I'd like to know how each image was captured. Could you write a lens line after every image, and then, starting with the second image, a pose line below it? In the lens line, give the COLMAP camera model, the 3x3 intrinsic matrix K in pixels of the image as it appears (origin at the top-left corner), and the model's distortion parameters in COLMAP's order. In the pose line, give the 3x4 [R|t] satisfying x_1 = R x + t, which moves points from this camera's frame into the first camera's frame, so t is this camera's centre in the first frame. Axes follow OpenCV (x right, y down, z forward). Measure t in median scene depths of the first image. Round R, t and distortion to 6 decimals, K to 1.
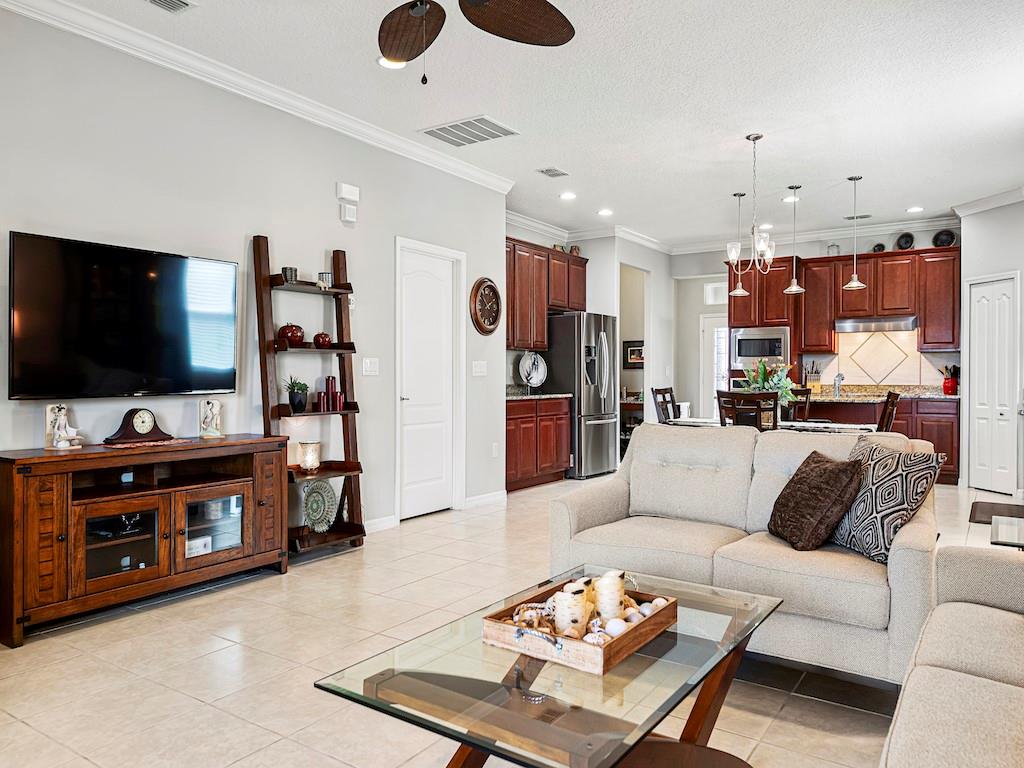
lens RADIAL K [[723.7, 0, 510.0], [0, 723.7, 380.9], [0, 0, 1]] dist [-0.001069, -0.001510]
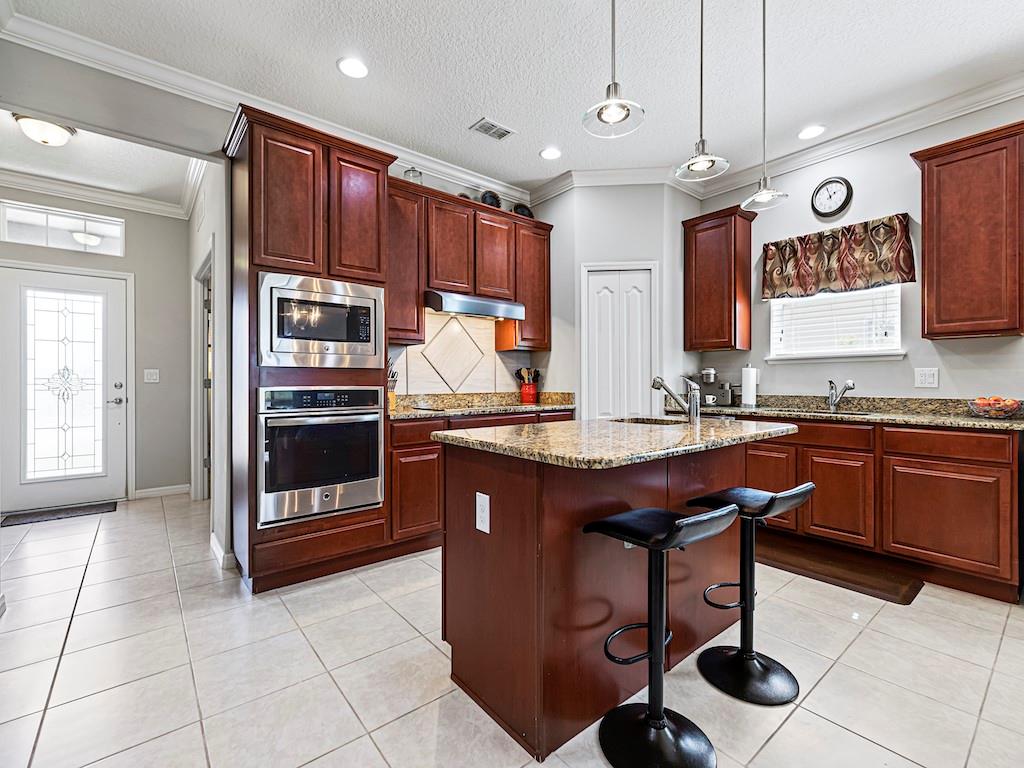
lens RADIAL K [[457.7, 0, 524.6], [0, 457.7, 381.7], [0, 0, 1]] dist [0.000170, 0.000178]
pose [[0.261129, -0.004793, 0.965292, 0.098344], [0.009232, 0.999954, 0.002467, -0.006864], [-0.965260, 0.008267, 0.261161, 0.864566]]
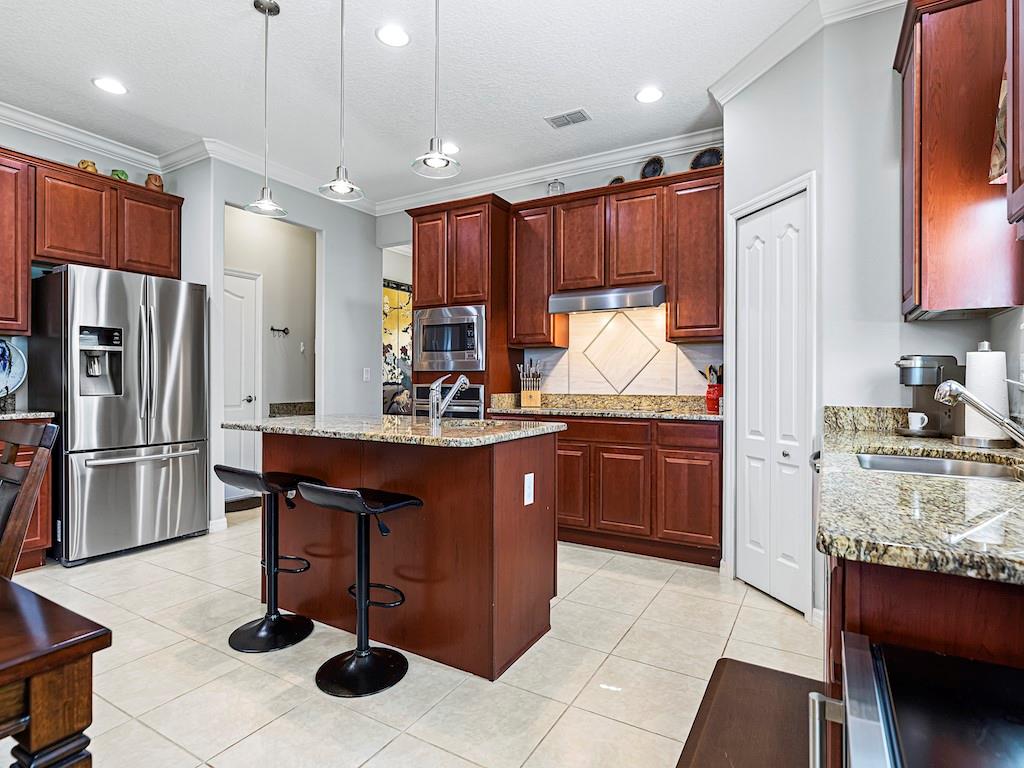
lens RADIAL K [[548.2, 0, 511.0], [0, 548.2, 381.3], [0, 0, 1]] dist [0.002513, 0.000952]
pose [[0.997163, 0.002152, 0.075236, 0.396052], [-0.001624, 0.999974, -0.007066, -0.003139], [-0.075249, 0.006924, 0.997141, 0.542482]]
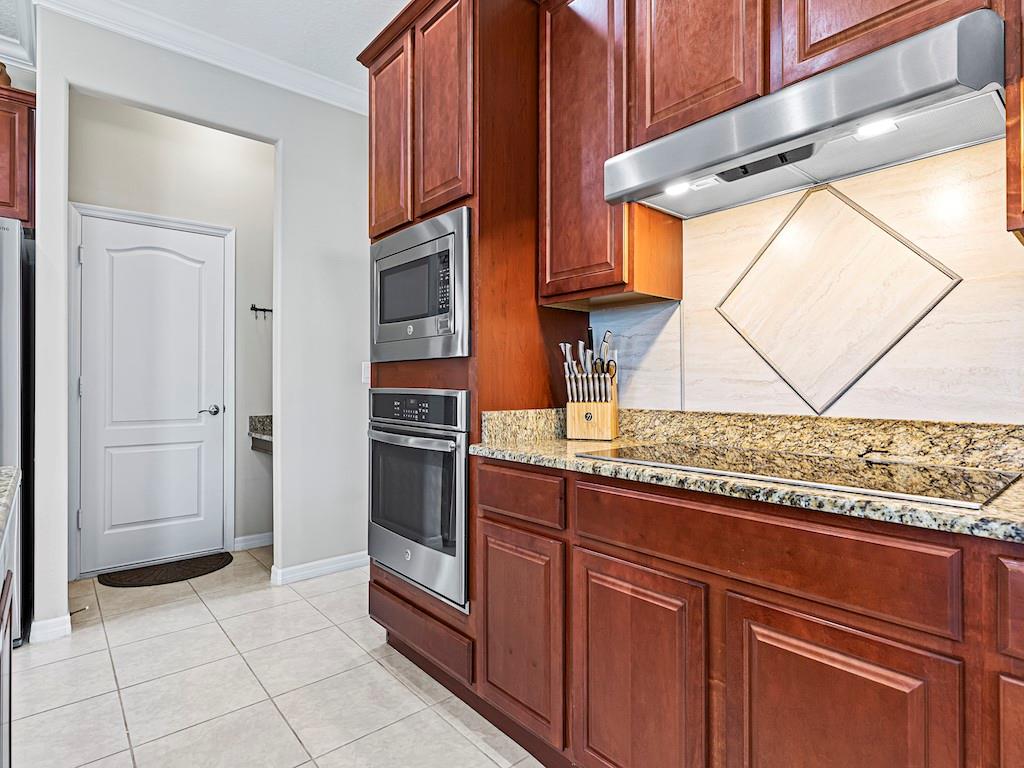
lens RADIAL K [[548.2, 0, 511.0], [0, 548.2, 381.3], [0, 0, 1]] dist [0.002513, 0.000952]
pose [[0.966561, -0.004476, -0.256399, 0.485100], [0.001779, 0.999941, -0.010748, -0.004515], [0.256432, 0.009933, 0.966511, 0.848394]]
